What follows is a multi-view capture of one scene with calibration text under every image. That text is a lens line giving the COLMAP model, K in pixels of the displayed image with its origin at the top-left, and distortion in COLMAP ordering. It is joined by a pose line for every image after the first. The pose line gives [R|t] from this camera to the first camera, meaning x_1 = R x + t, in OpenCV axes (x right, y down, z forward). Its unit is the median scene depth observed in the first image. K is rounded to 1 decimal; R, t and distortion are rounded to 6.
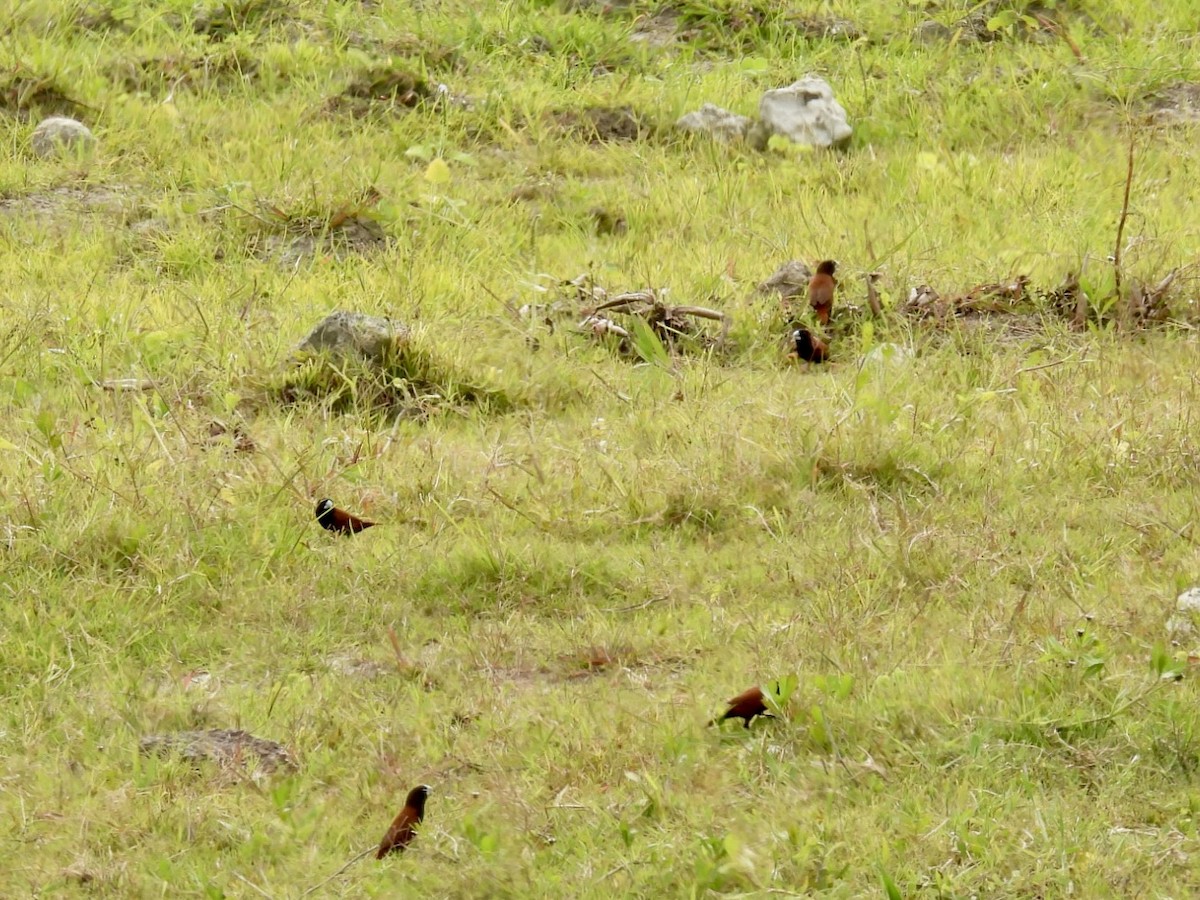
lens RADIAL K [[8224.2, 0, 600.0], [0, 8224.2, 450.0], [0, 0, 1]] dist [-0.528387, 49.032033]
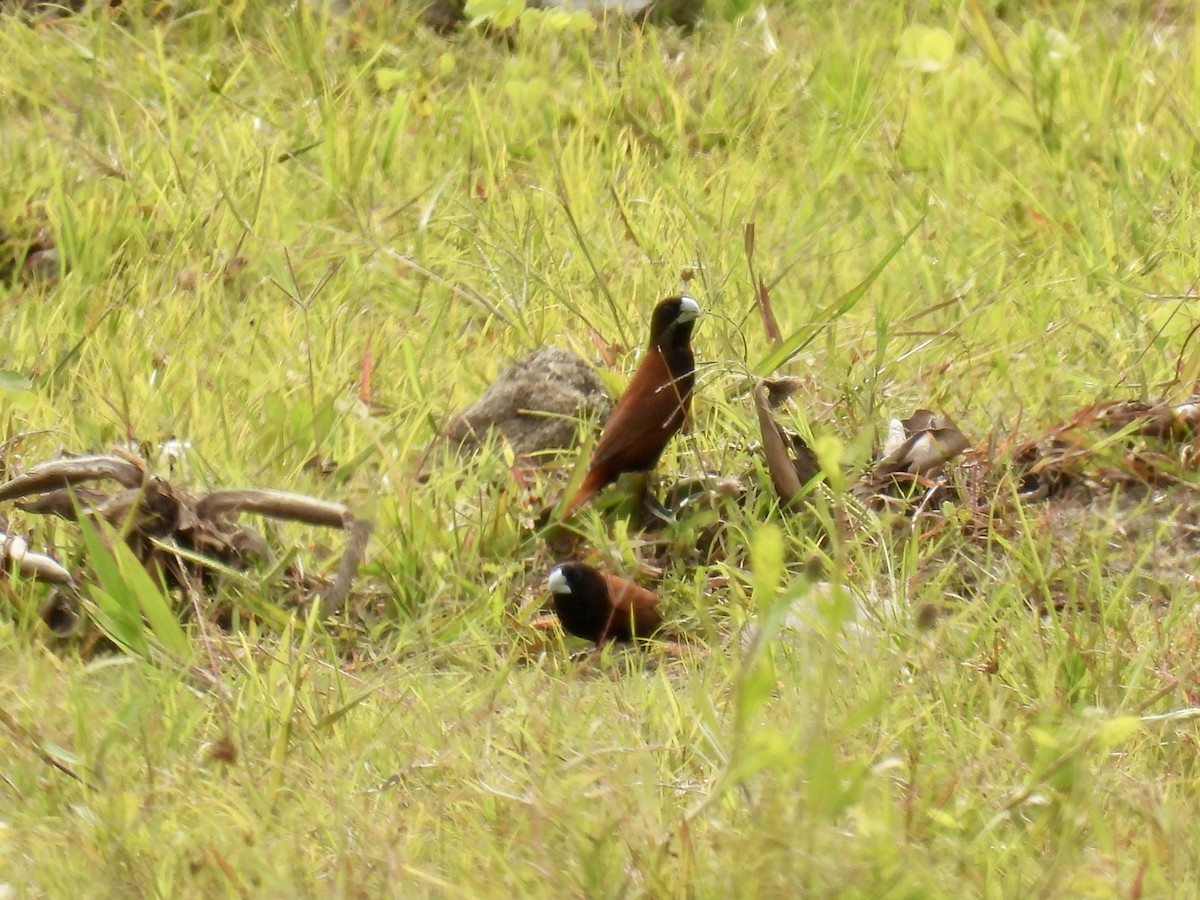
lens RADIAL K [[8224.2, 0, 600.0], [0, 8224.2, 450.0], [0, 0, 1]] dist [-0.528387, 49.032033]
pose [[0.999654, -0.024195, -0.010316, 0.029569], [0.023959, 0.999461, -0.022453, -0.011128], [0.010854, 0.022199, 0.999695, 0.662814]]
